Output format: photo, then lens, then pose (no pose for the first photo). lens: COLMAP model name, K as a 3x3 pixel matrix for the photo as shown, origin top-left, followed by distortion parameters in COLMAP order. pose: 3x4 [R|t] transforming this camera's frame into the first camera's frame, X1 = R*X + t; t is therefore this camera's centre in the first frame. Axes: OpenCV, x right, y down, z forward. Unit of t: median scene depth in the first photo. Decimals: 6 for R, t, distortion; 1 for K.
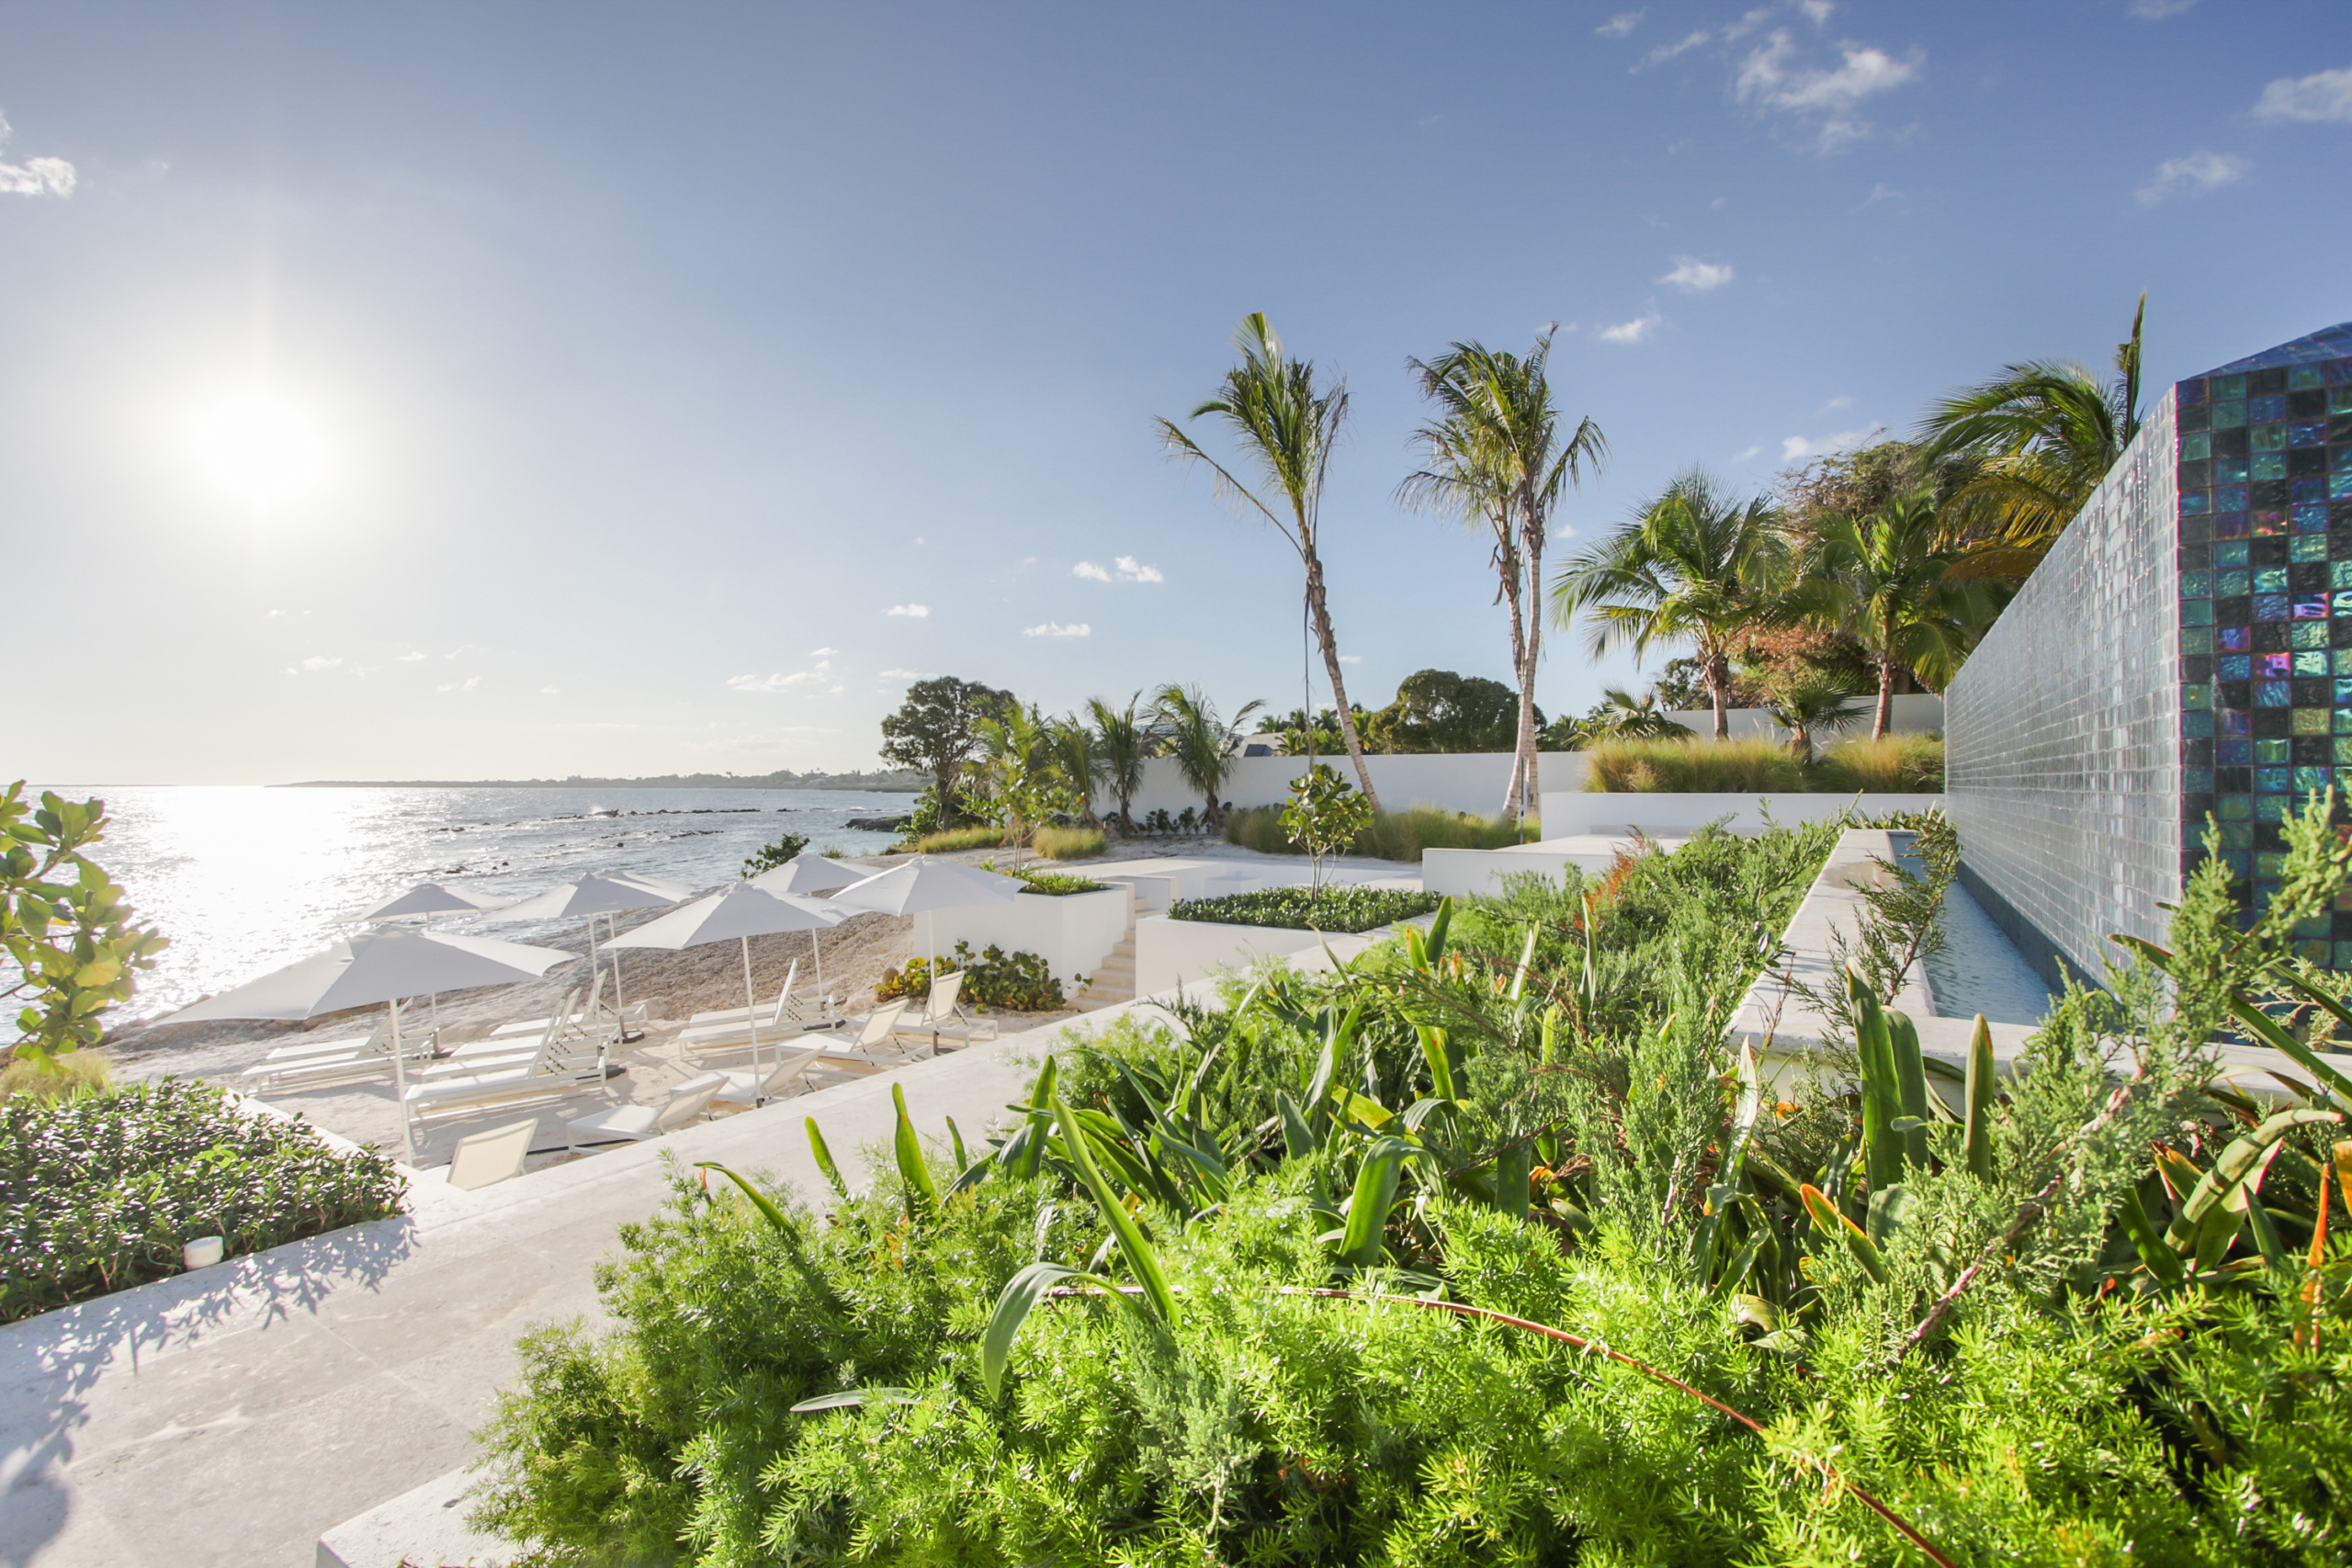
lens RADIAL K [[1075.9, 0, 1176.0], [0, 1075.9, 786.9], [0, 0, 1]] dist [-0.021647, 0.005106]
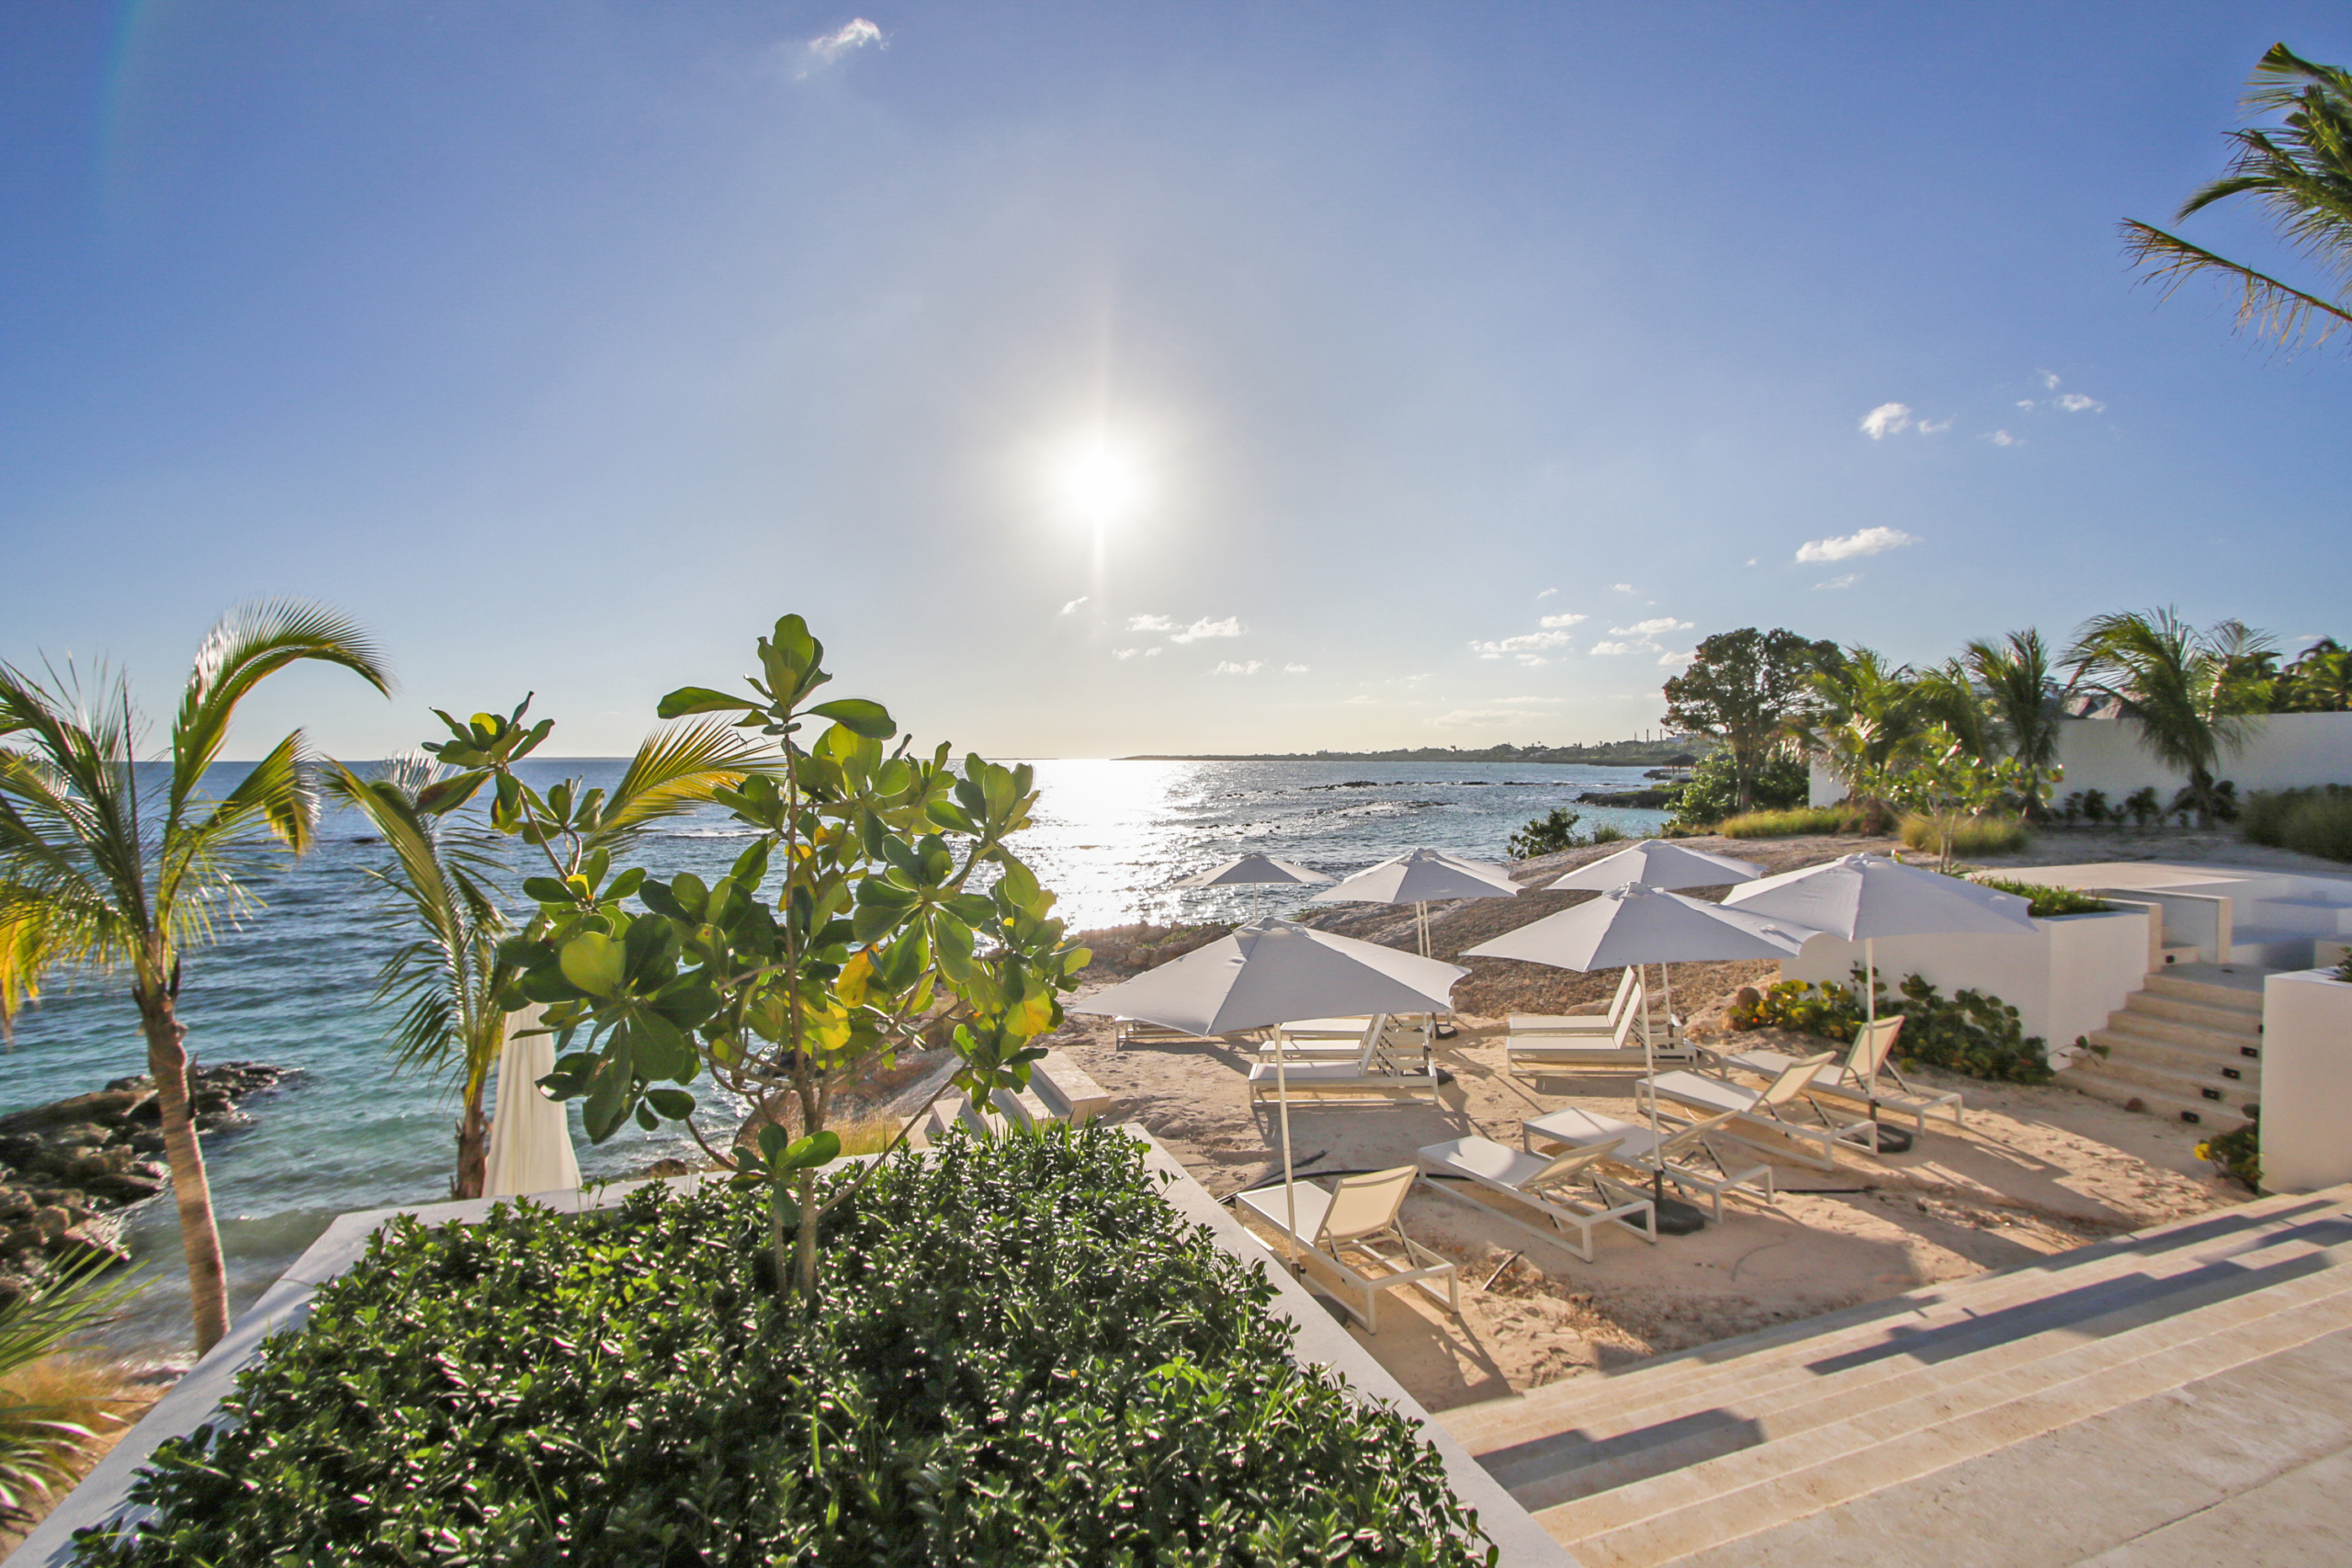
lens RADIAL K [[1075.9, 0, 1181.9], [0, 1075.9, 764.9], [0, 0, 1]] dist [-0.021647, 0.005106]
pose [[0.799512, 0.003832, -0.600637, -0.093164], [-0.001186, 0.999988, 0.004801, 0.001686], [0.600648, -0.003126, 0.799507, 0.090216]]
